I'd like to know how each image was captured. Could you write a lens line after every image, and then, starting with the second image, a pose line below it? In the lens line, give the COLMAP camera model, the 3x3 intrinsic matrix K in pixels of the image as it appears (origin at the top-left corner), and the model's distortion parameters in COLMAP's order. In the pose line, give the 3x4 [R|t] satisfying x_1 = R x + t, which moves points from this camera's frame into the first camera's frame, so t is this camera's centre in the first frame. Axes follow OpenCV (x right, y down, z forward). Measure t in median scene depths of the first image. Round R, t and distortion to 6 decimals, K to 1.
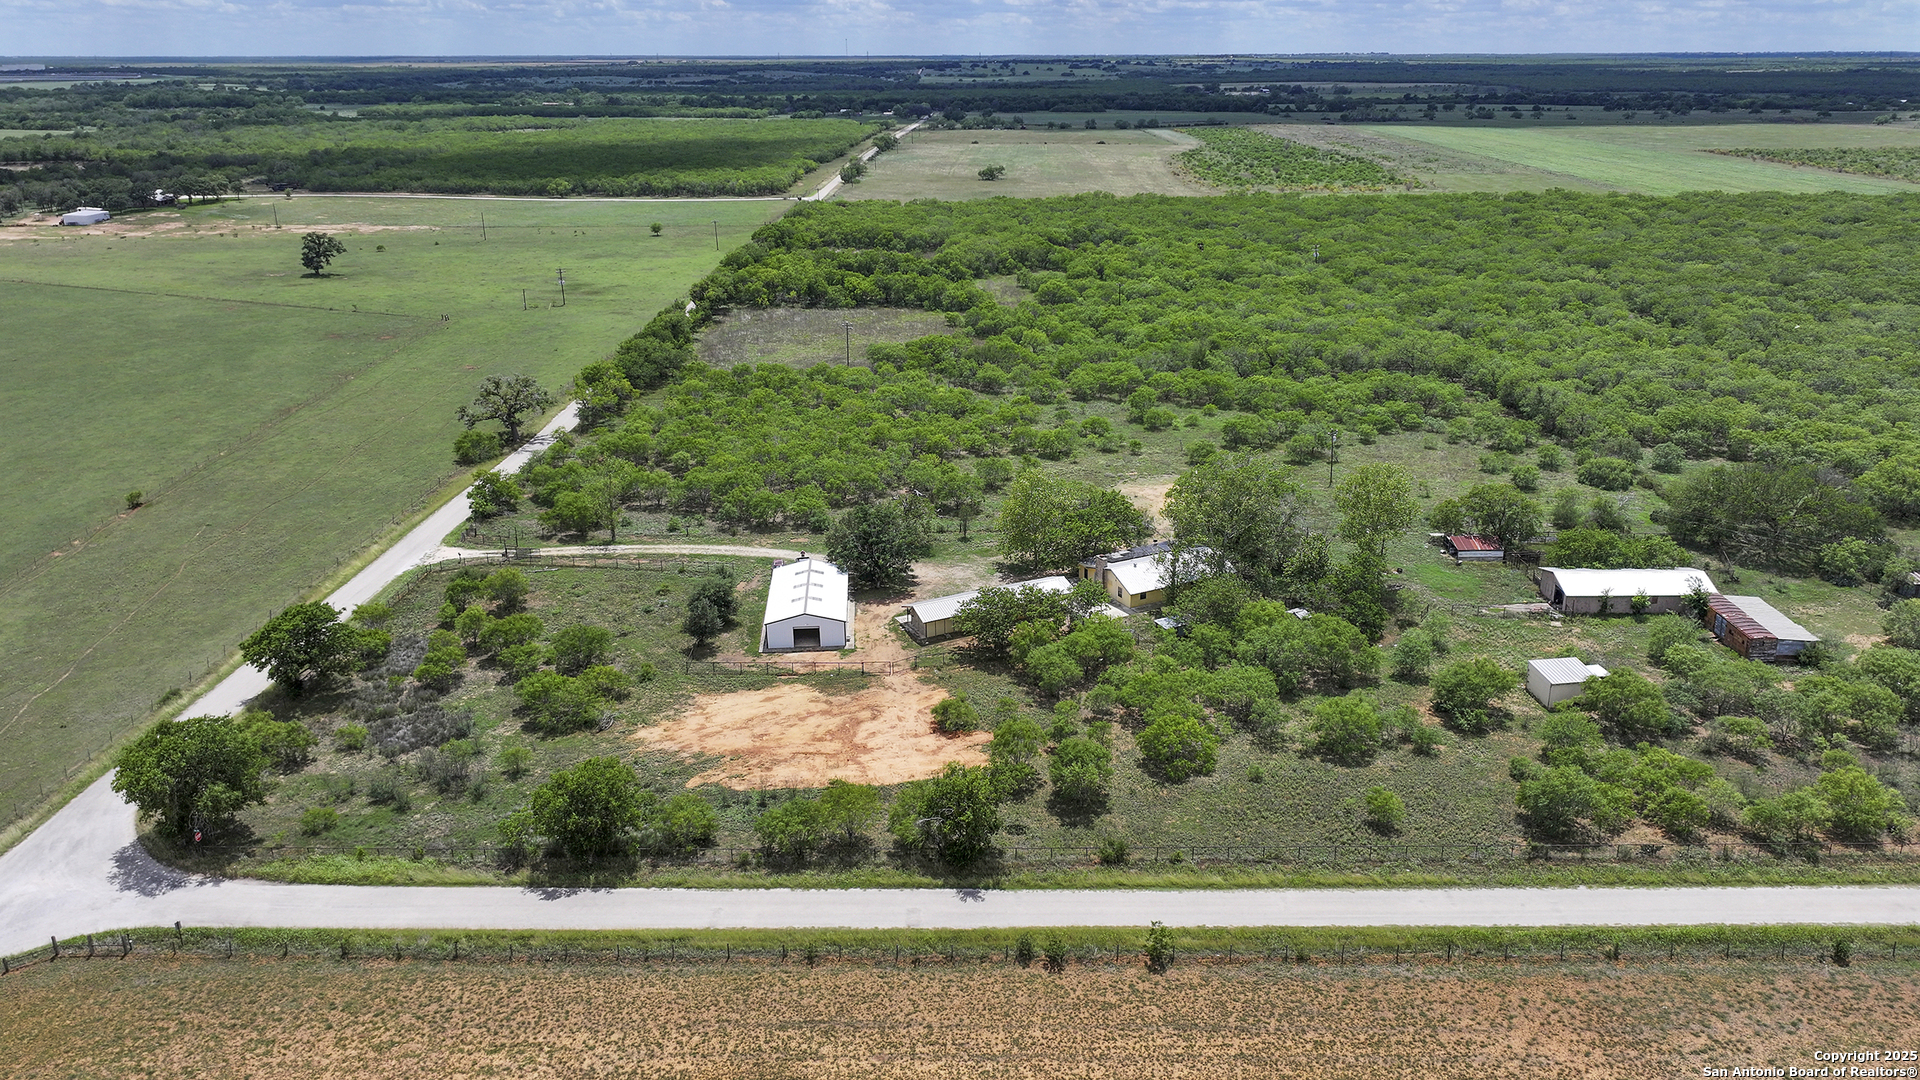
lens RADIAL K [[1383.4, 0, 932.7], [0, 1383.4, 541.4], [0, 0, 1]] dist [0.004165, -0.006038]
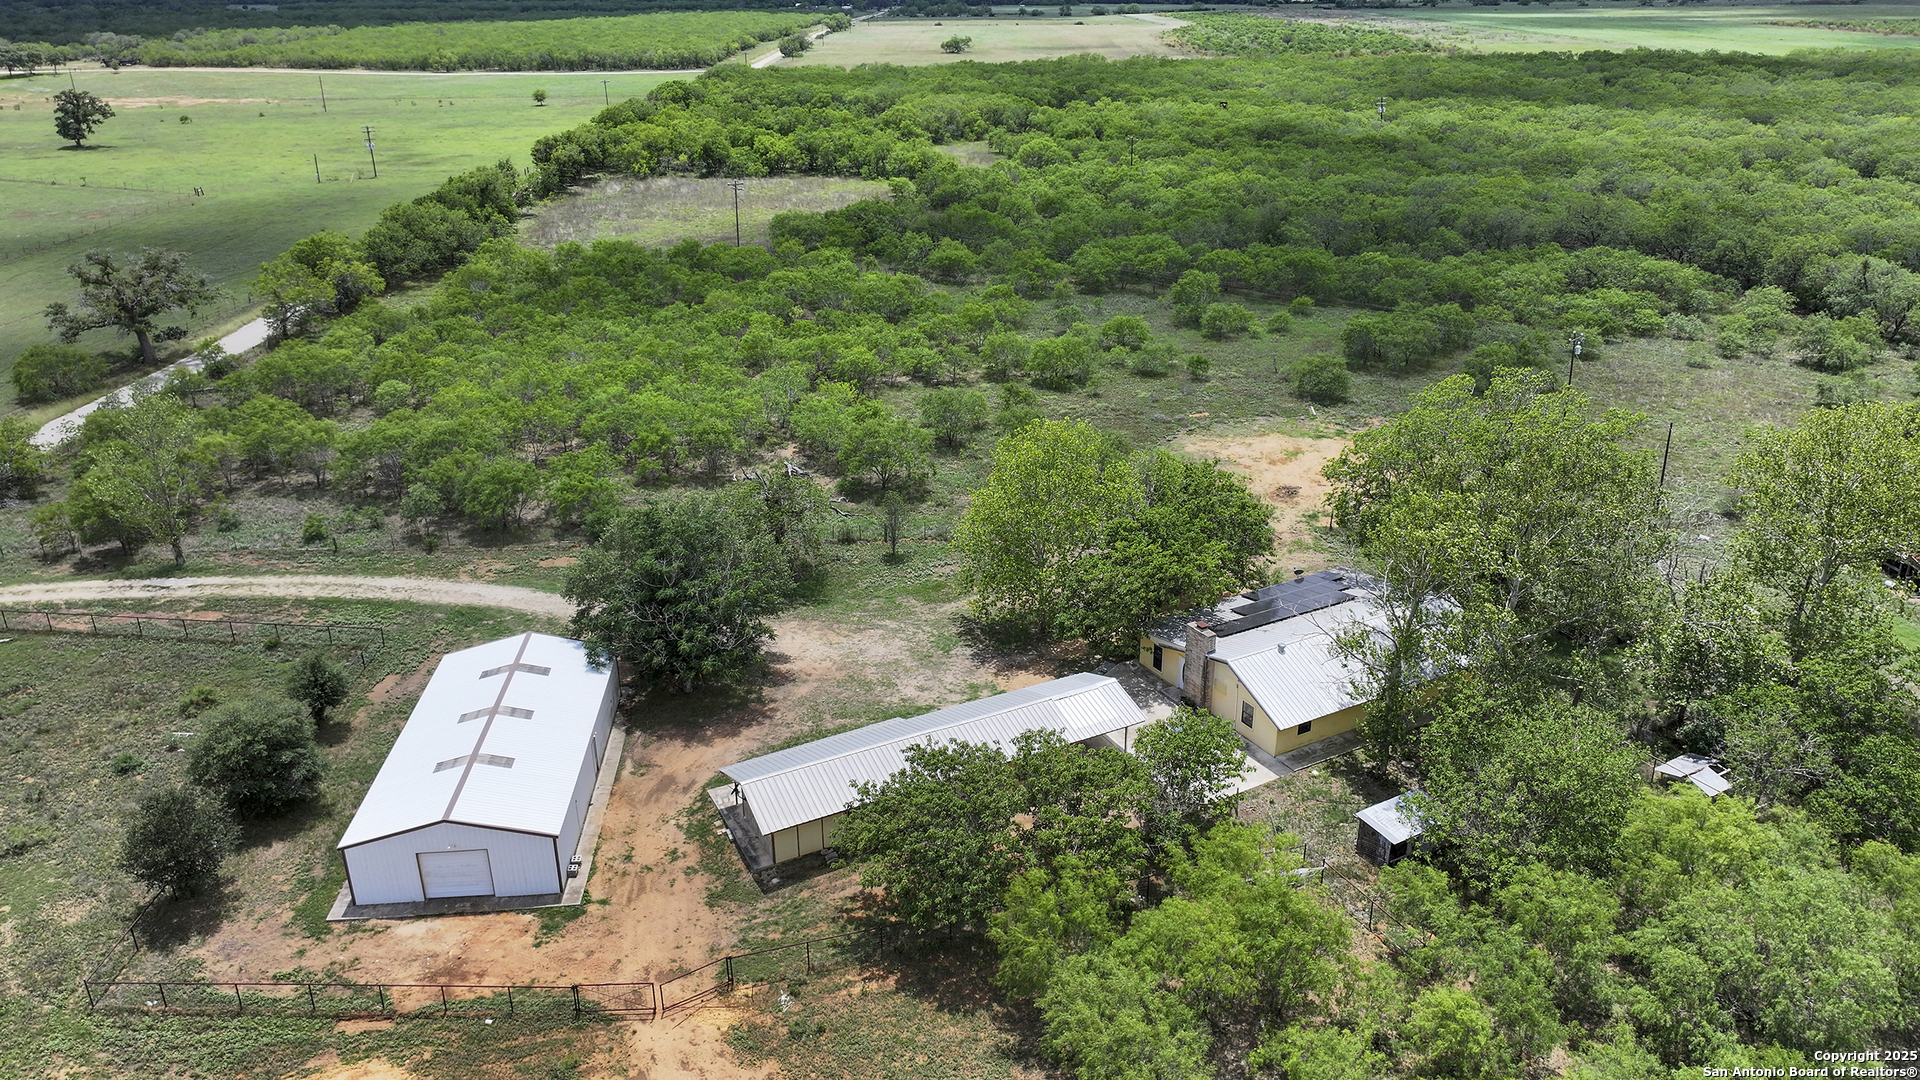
lens RADIAL K [[1383.4, 0, 932.7], [0, 1383.4, 541.4], [0, 0, 1]] dist [0.004165, -0.006038]
pose [[0.999733, -0.008941, 0.021317, 0.020220], [0.007694, 0.998294, 0.057886, -0.027135], [-0.021799, -0.057706, 0.998096, 0.382287]]
